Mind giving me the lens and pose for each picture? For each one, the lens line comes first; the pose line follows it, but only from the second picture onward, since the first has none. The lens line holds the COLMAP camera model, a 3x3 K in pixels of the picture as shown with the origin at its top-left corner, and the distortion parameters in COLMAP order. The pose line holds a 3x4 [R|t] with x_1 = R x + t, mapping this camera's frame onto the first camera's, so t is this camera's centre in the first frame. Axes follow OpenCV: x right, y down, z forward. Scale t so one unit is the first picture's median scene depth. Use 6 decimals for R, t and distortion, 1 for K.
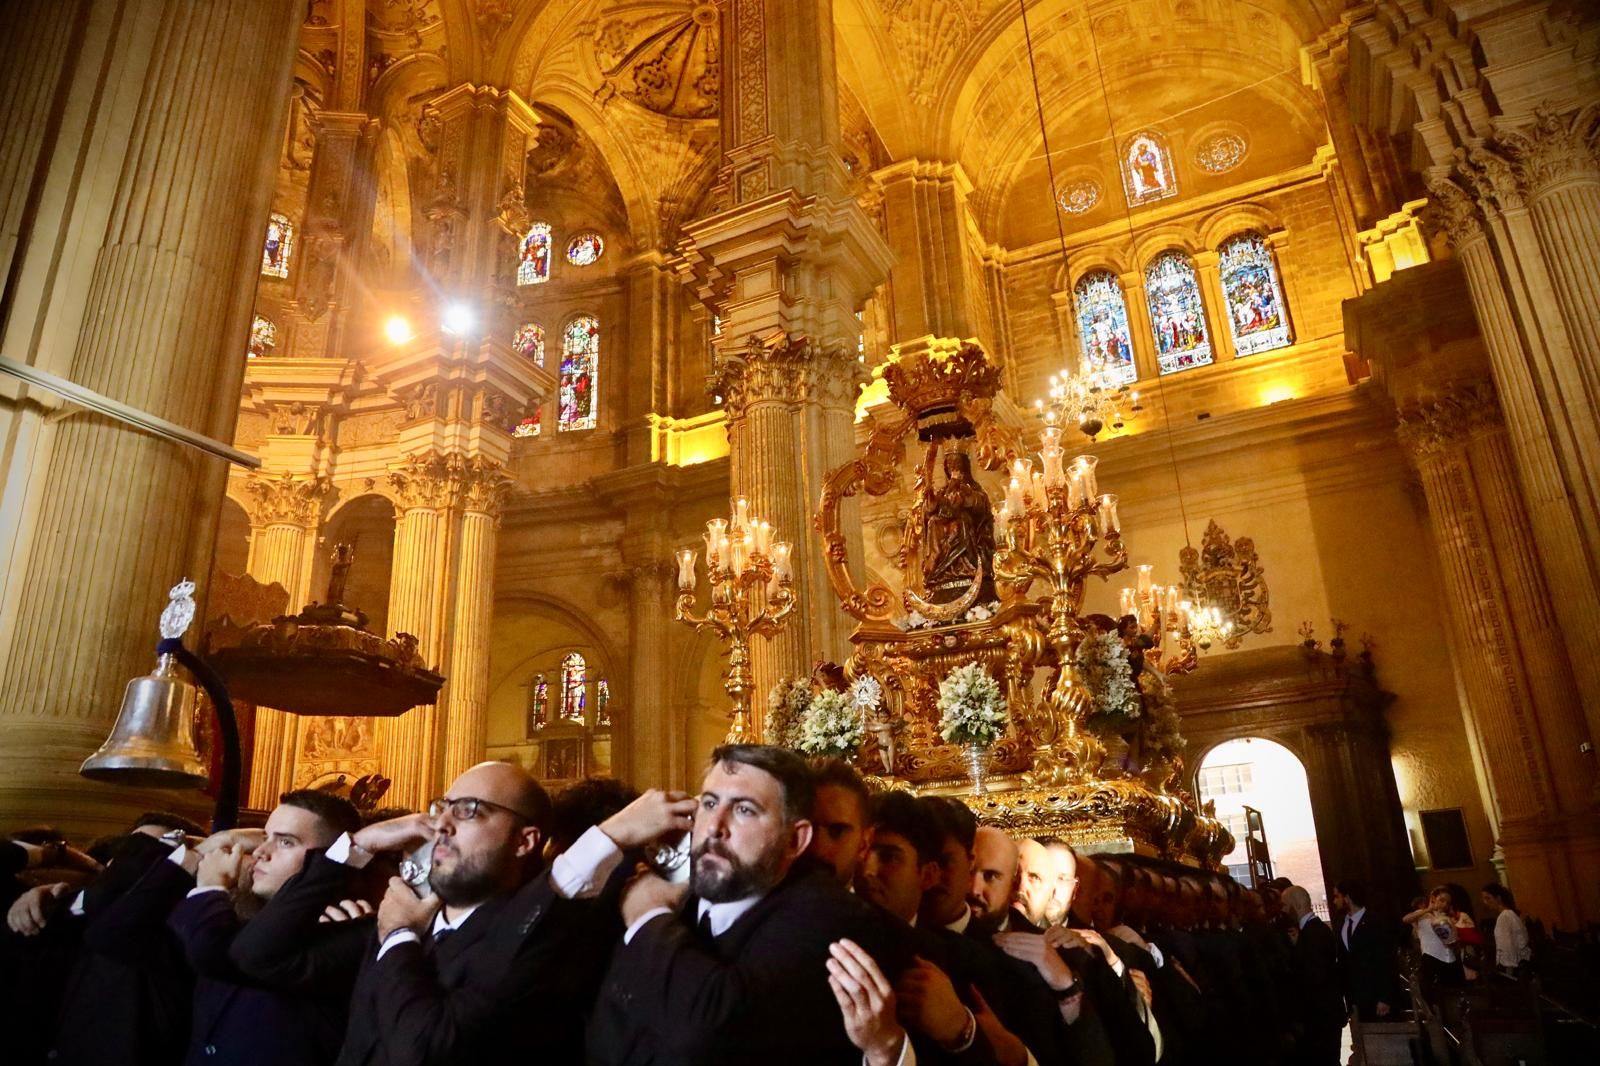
lens RADIAL K [[1076.8, 0, 790.4], [0, 1076.8, 561.9], [0, 0, 1]] dist [-0.133131, 0.076350]
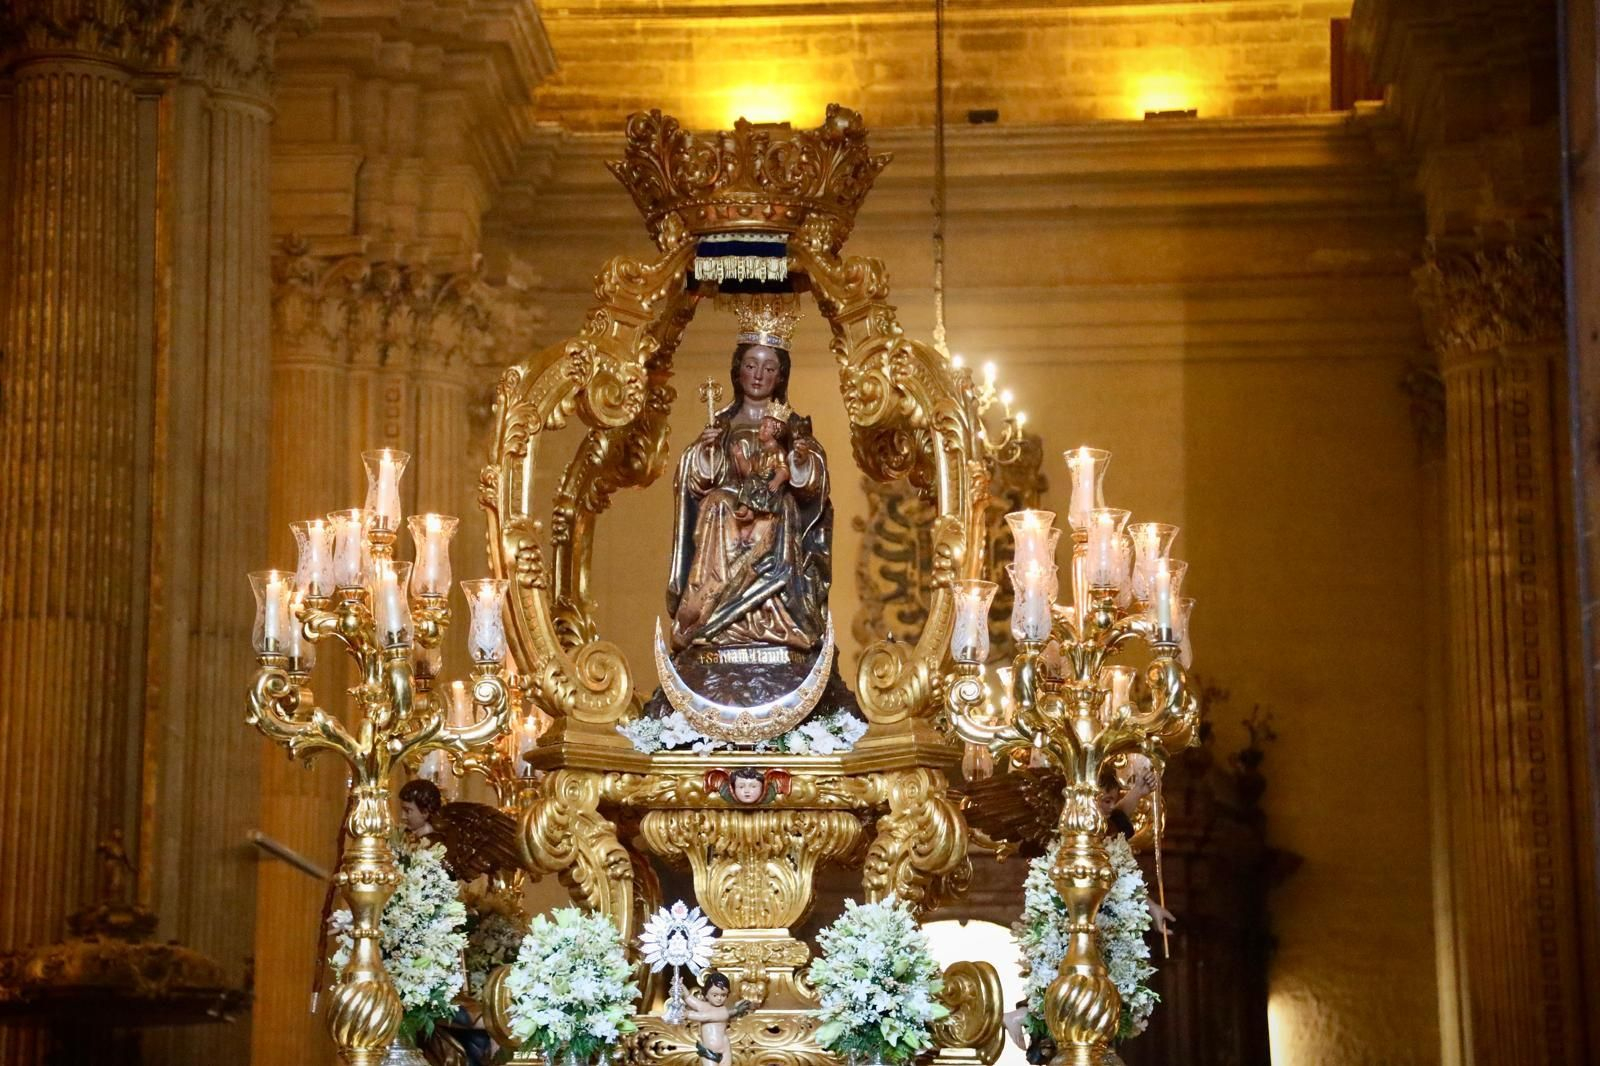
lens RADIAL K [[3670.3, 0, 791.9], [0, 3670.3, 554.7], [0, 0, 1]] dist [0.516864, -0.466529]
pose [[0.913591, 0.116293, 0.389651, -0.268950], [-0.164801, 0.981900, 0.093347, -0.122772], [-0.371743, -0.149495, 0.916220, -0.381532]]
